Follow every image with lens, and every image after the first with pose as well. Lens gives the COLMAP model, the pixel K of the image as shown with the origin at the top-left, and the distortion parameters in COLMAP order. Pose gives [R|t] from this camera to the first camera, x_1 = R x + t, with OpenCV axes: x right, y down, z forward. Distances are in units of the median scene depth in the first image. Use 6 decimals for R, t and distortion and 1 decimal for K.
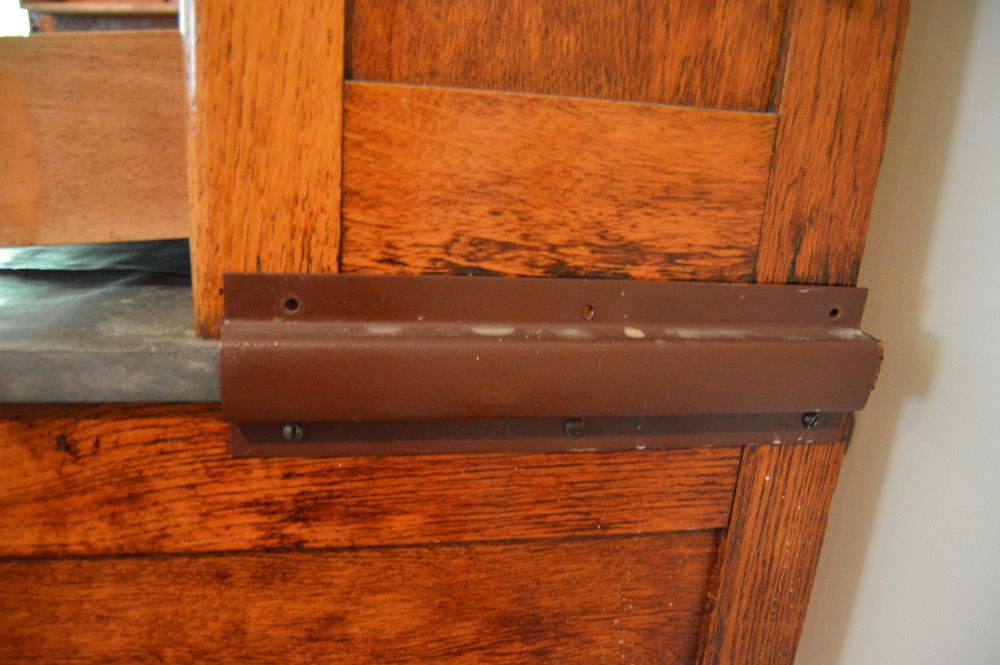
lens RADIAL K [[786.7, 0, 499.9], [0, 786.7, 333.3], [0, 0, 1]] dist [-0.094748, 0.034288]
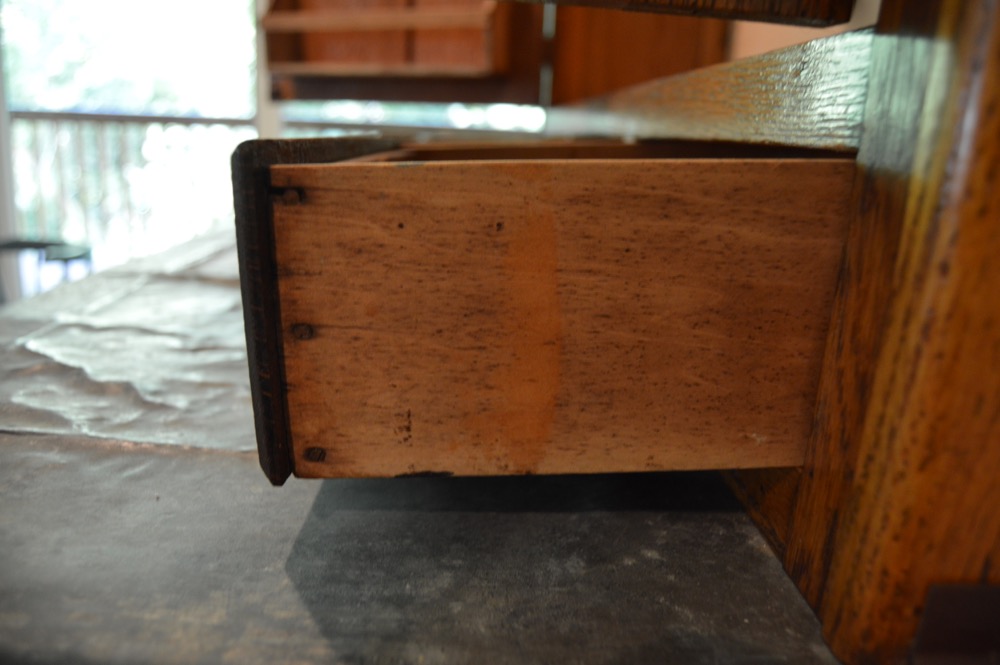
lens RADIAL K [[786.7, 0, 499.8], [0, 786.7, 331.6], [0, 0, 1]] dist [-0.094748, 0.034288]
pose [[0.988222, 0.045364, -0.146148, -0.559766], [-0.051490, 0.997935, -0.038408, -0.214297], [0.144103, 0.045481, 0.988517, 0.331518]]
